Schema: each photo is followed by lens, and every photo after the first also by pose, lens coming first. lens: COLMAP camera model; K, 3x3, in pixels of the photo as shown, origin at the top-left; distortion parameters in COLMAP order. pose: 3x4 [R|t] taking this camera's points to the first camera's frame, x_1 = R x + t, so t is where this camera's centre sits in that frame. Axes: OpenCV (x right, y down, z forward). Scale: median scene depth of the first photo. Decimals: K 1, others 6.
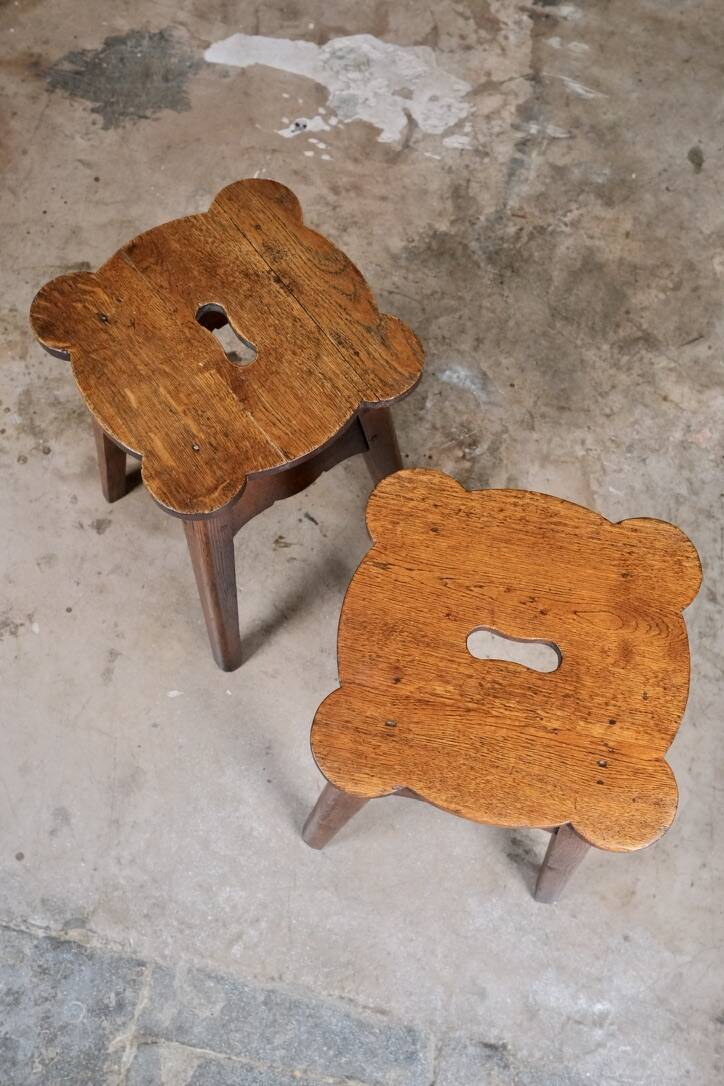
lens RADIAL K [[1024.7, 0, 359.8], [0, 1024.7, 532.2], [0, 0, 1]] dist [-0.003349, 0.000000]
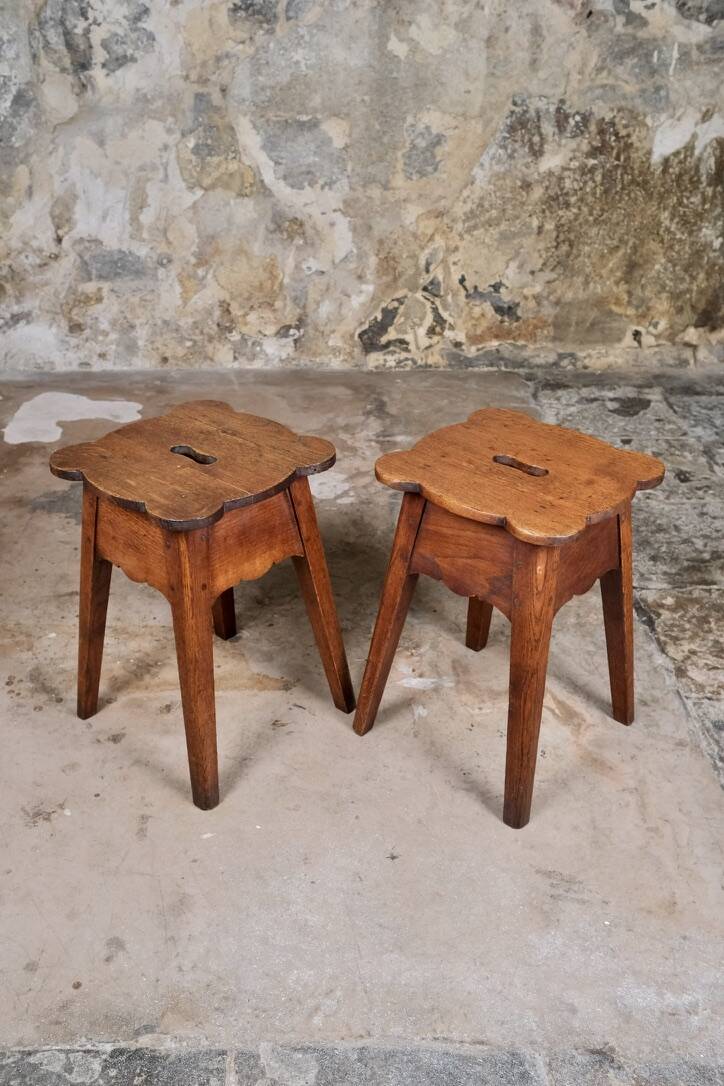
lens RADIAL K [[1024.7, 0, 343.3], [0, 1024.7, 540.9], [0, 0, 1]] dist [-0.003349, 0.000000]
pose [[0.976841, -0.123702, 0.174586, -0.187791], [0.204192, 0.782759, -0.587872, 0.561854], [-0.063937, 0.609906, 0.789890, -0.035192]]
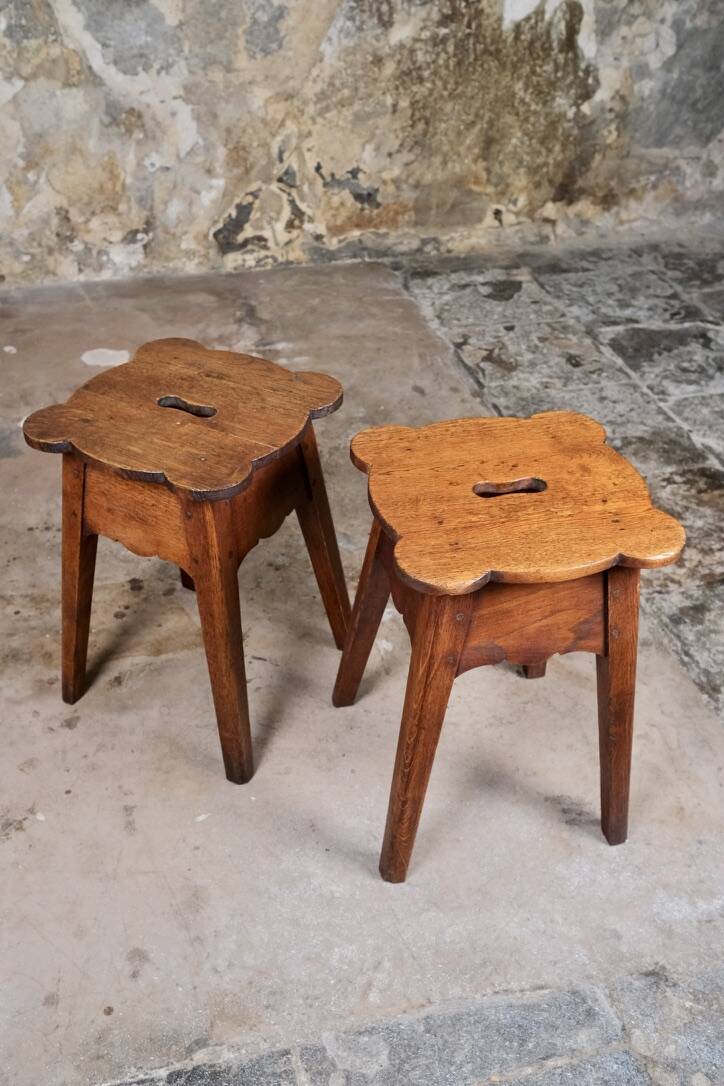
lens RADIAL K [[1024.7, 0, 336.6], [0, 1024.7, 532.8], [0, 0, 1]] dist [-0.003349, 0.000000]
pose [[0.910355, -0.258996, 0.322761, -0.306120], [0.387991, 0.805446, -0.448017, 0.422934], [-0.143932, 0.533083, 0.833730, 0.006203]]
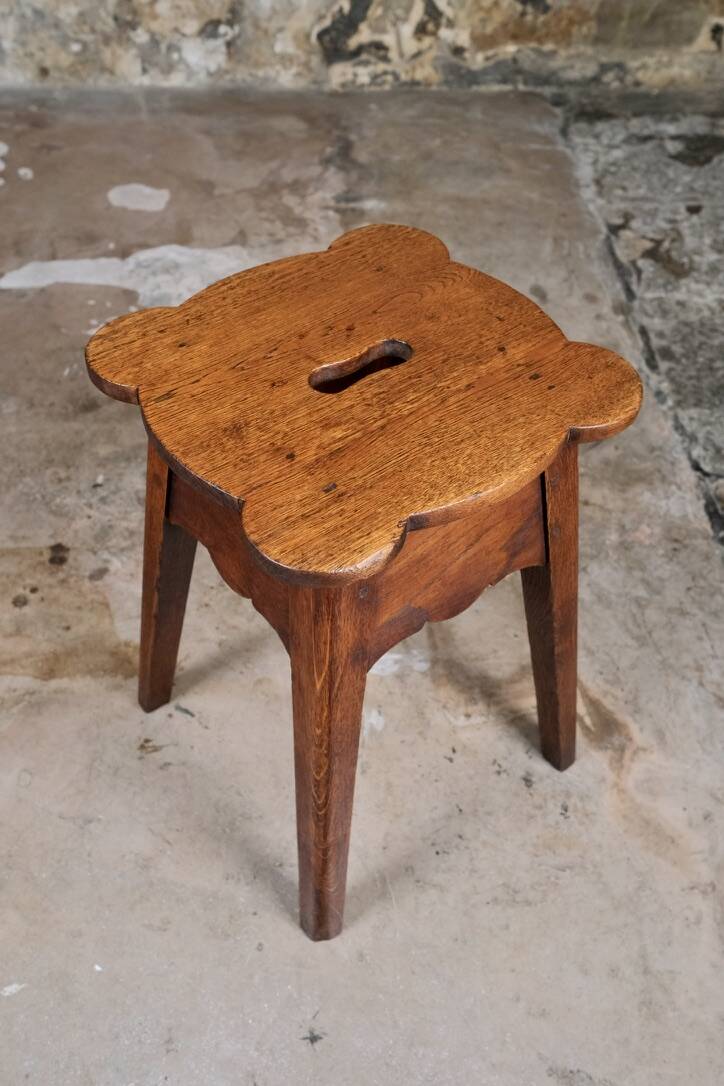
lens RADIAL K [[1024.7, 0, 341.0], [0, 1024.7, 530.8], [0, 0, 1]] dist [-0.003349, 0.000000]
pose [[0.976583, -0.167482, 0.135035, -0.016219], [0.205023, 0.914715, -0.348226, 0.157725], [-0.065197, 0.367757, 0.927634, 0.271517]]
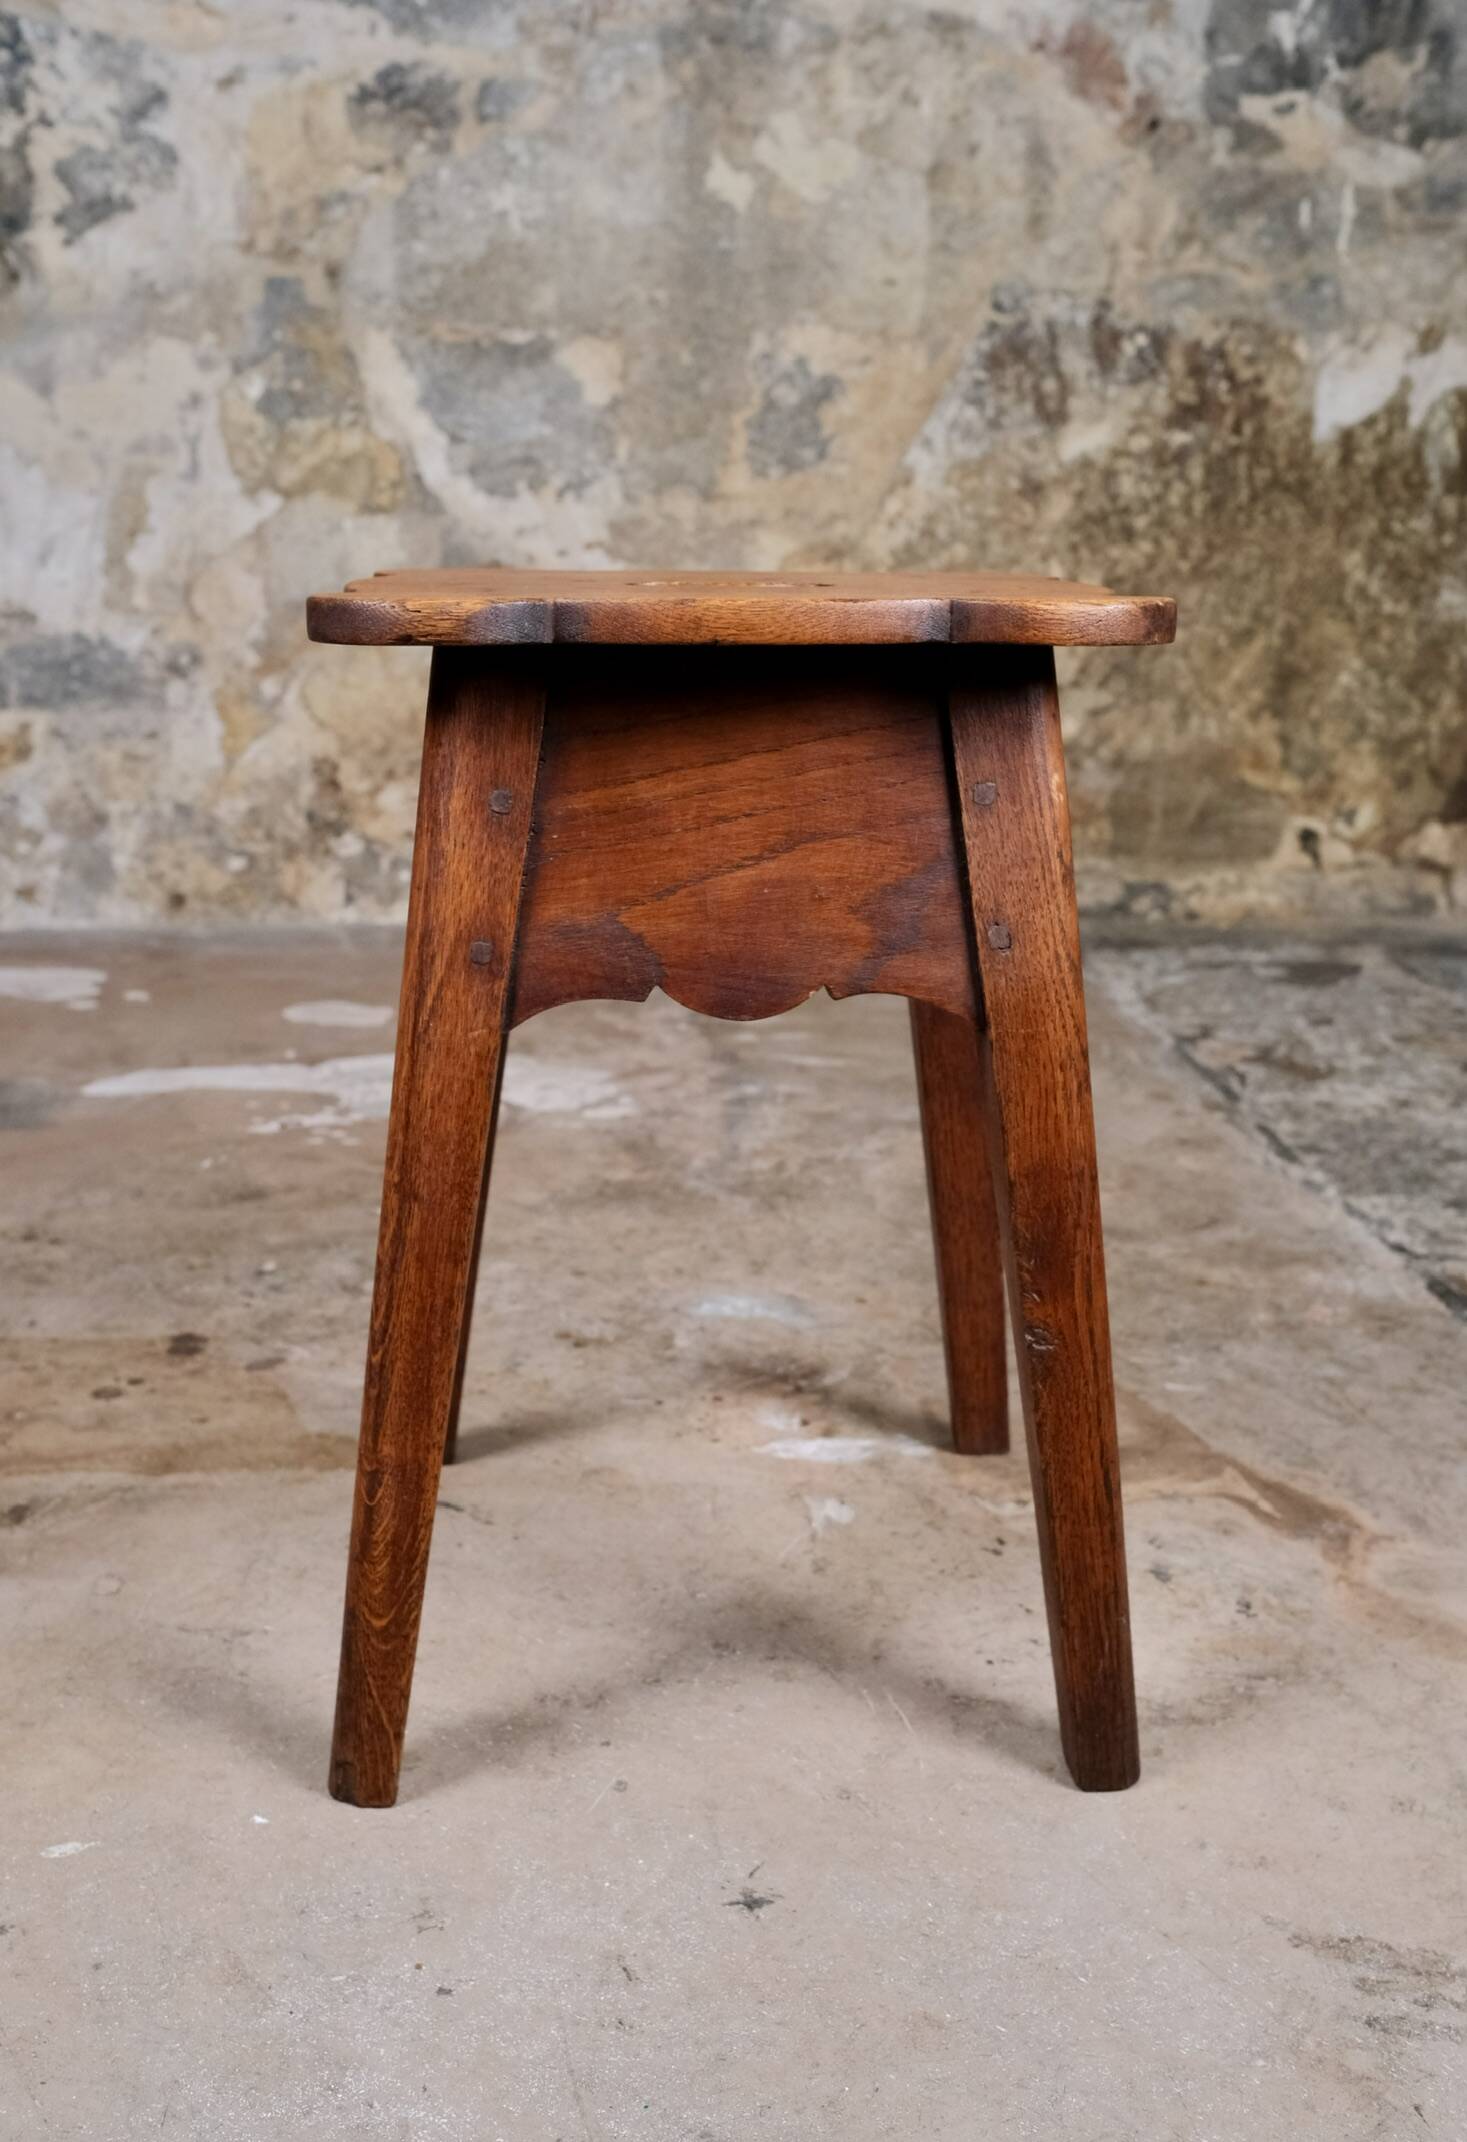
lens RADIAL K [[2111.2, 0, 704.6], [0, 2111.2, 1085.6], [0, 0, 1]] dist [-0.008550, 0.000000]
pose [[0.969180, -0.080072, 0.232979, -0.125865], [0.232701, 0.608020, -0.759053, 0.509443], [-0.080877, 0.789874, 0.607913, 0.447506]]
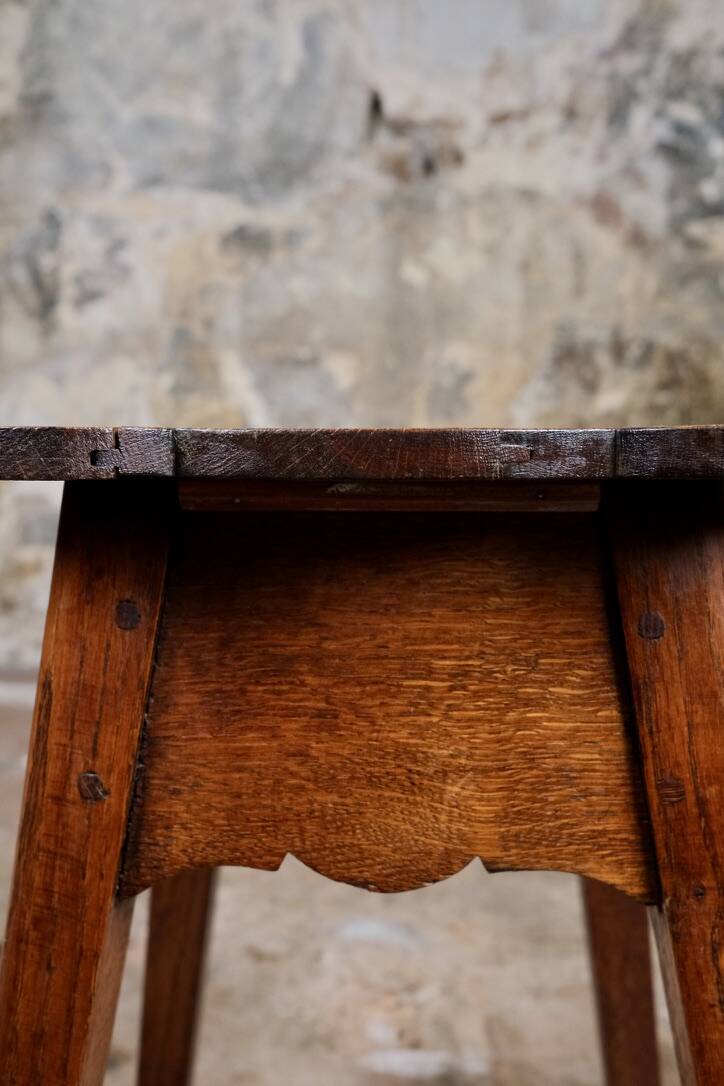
lens RADIAL K [[1024.7, 0, 342.8], [0, 1024.7, 545.5], [0, 0, 1]] dist [-0.003349, 0.000000]
pose [[0.988320, -0.039942, 0.147065, -0.003431], [0.148921, 0.457935, -0.876424, 0.328540], [-0.032340, 0.888088, 0.458534, 0.561281]]
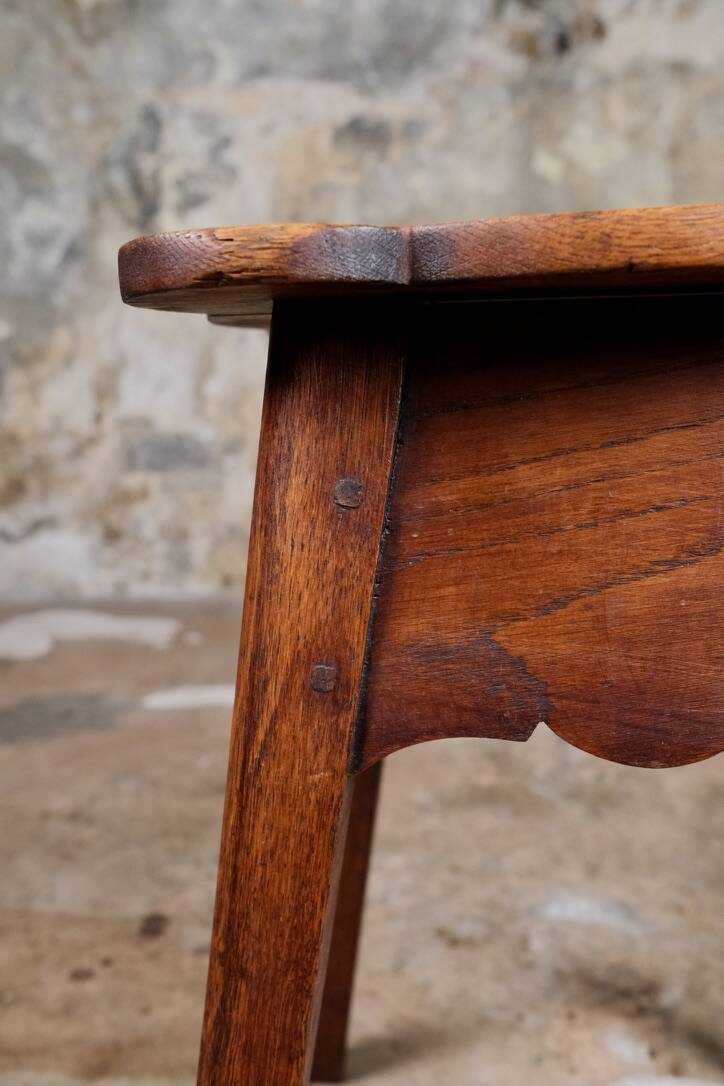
lens RADIAL K [[1024.7, 0, 346.4], [0, 1024.7, 538.1], [0, 0, 1]] dist [-0.003349, 0.000000]
pose [[0.995905, -0.053993, 0.072516, -0.058972], [0.089929, 0.509019, -0.856044, 0.221282], [0.009308, 0.859060, 0.511790, 0.627319]]
